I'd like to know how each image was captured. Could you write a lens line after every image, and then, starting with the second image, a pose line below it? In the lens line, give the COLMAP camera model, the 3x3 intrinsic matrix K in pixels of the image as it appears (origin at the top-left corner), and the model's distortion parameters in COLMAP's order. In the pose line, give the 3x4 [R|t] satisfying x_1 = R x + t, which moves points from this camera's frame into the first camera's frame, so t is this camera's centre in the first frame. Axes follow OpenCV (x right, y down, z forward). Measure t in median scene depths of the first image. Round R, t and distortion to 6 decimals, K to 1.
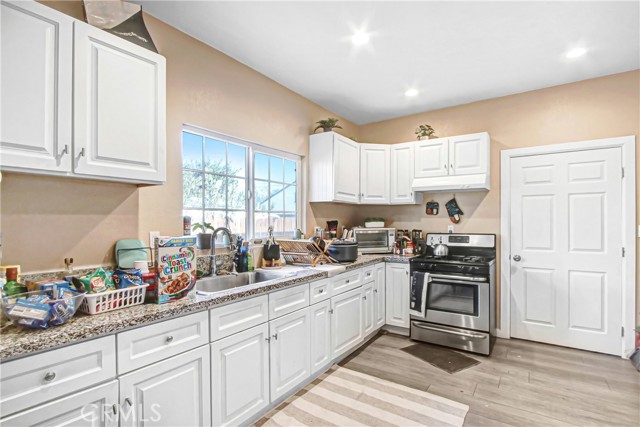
lens RADIAL K [[311.7, 0, 302.6], [0, 311.7, 217.7], [0, 0, 1]] dist [-0.002144, -0.000100]
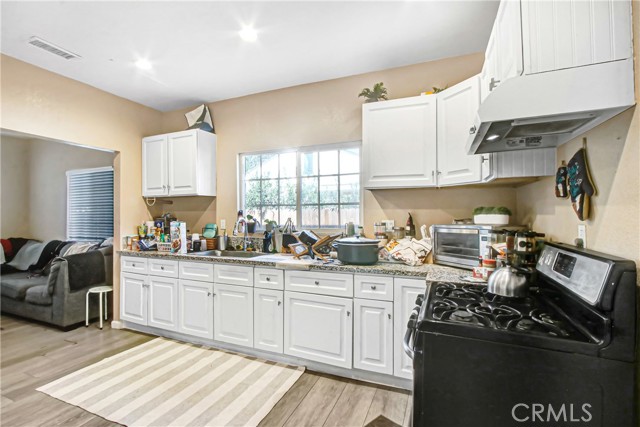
lens RADIAL K [[301.5, 0, 320.0], [0, 301.5, 213.5], [0, 0, 1]] dist [-0.000757, -0.000051]
pose [[0.234619, -0.007076, -0.972062, 1.090520], [0.010152, 0.999937, -0.004829, 0.017784], [0.972034, -0.008735, 0.234676, 0.917331]]
